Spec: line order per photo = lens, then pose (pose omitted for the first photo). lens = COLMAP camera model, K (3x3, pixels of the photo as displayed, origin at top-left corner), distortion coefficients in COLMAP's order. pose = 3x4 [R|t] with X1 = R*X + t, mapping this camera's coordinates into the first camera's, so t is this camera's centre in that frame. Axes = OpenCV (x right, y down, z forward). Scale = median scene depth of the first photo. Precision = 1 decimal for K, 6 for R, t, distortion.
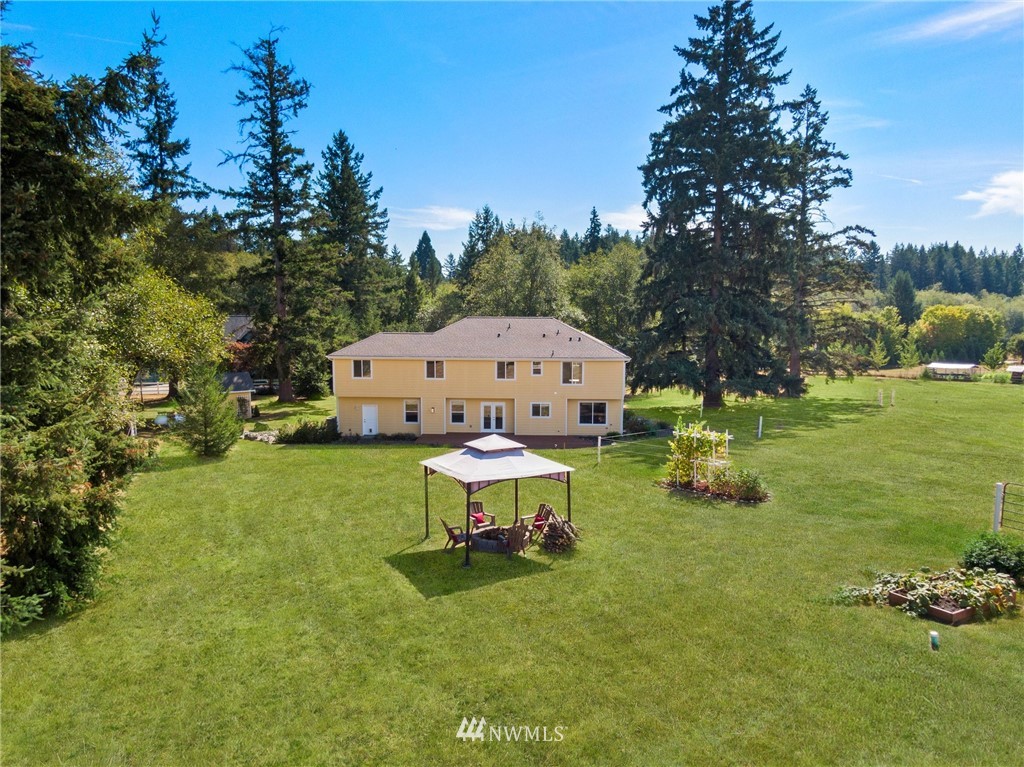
lens RADIAL K [[730.8, 0, 512.0], [0, 730.8, 383.5], [0, 0, 1]] dist [0.005675, -0.021586]
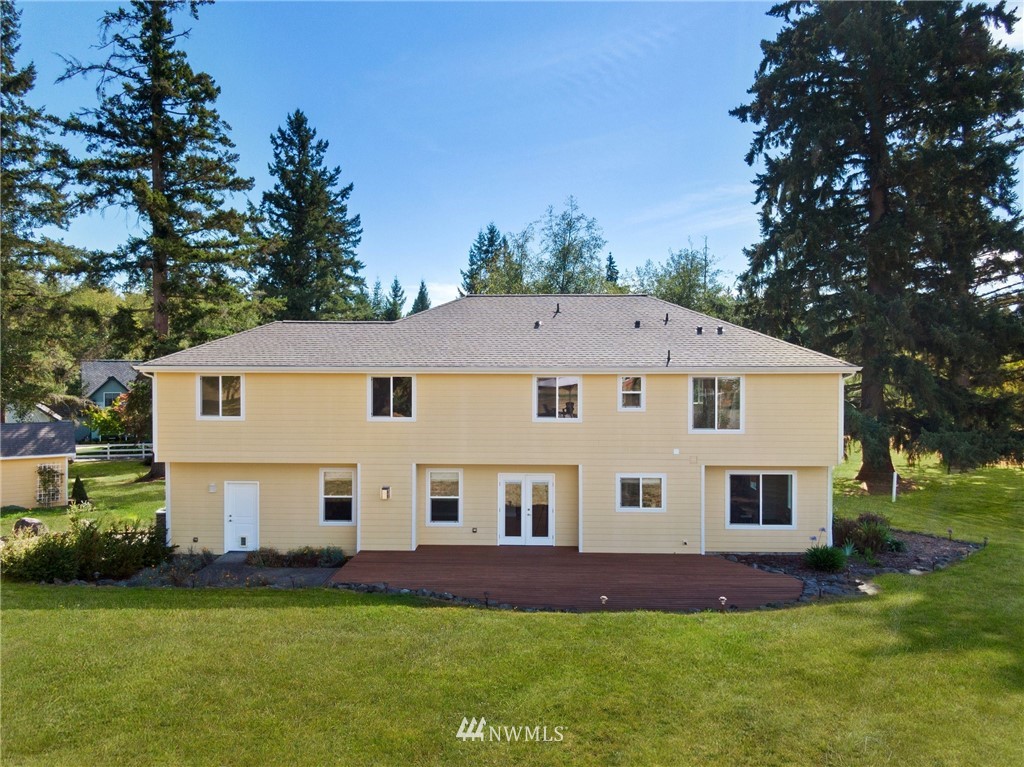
lens RADIAL K [[730.8, 0, 512.0], [0, 730.8, 383.5], [0, 0, 1]] dist [0.005675, -0.021586]
pose [[0.999995, -0.002919, 0.001541, -0.022473], [0.003059, 0.994965, -0.100177, 0.010024], [-0.001241, 0.100181, 0.994968, 0.363418]]
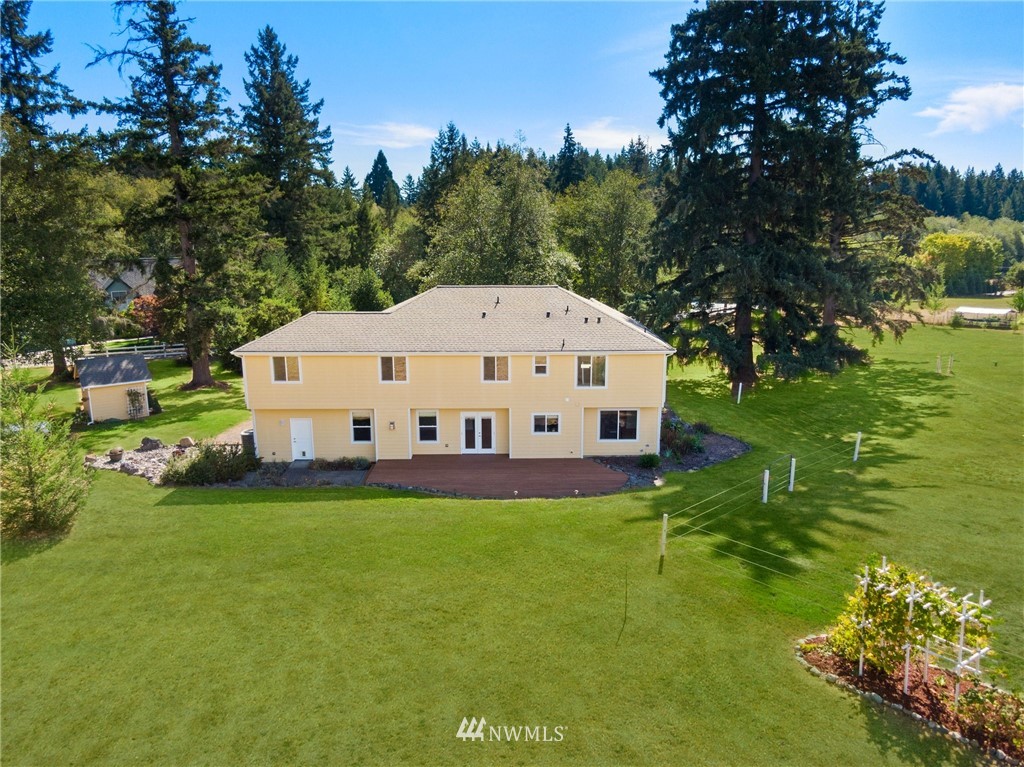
lens RADIAL K [[730.8, 0, 512.0], [0, 730.8, 383.5], [0, 0, 1]] dist [0.005675, -0.021586]
pose [[0.998619, -0.017167, 0.049660, -0.017648], [0.011855, 0.994365, 0.105346, -0.048462], [-0.051189, -0.104612, 0.993195, 0.193305]]
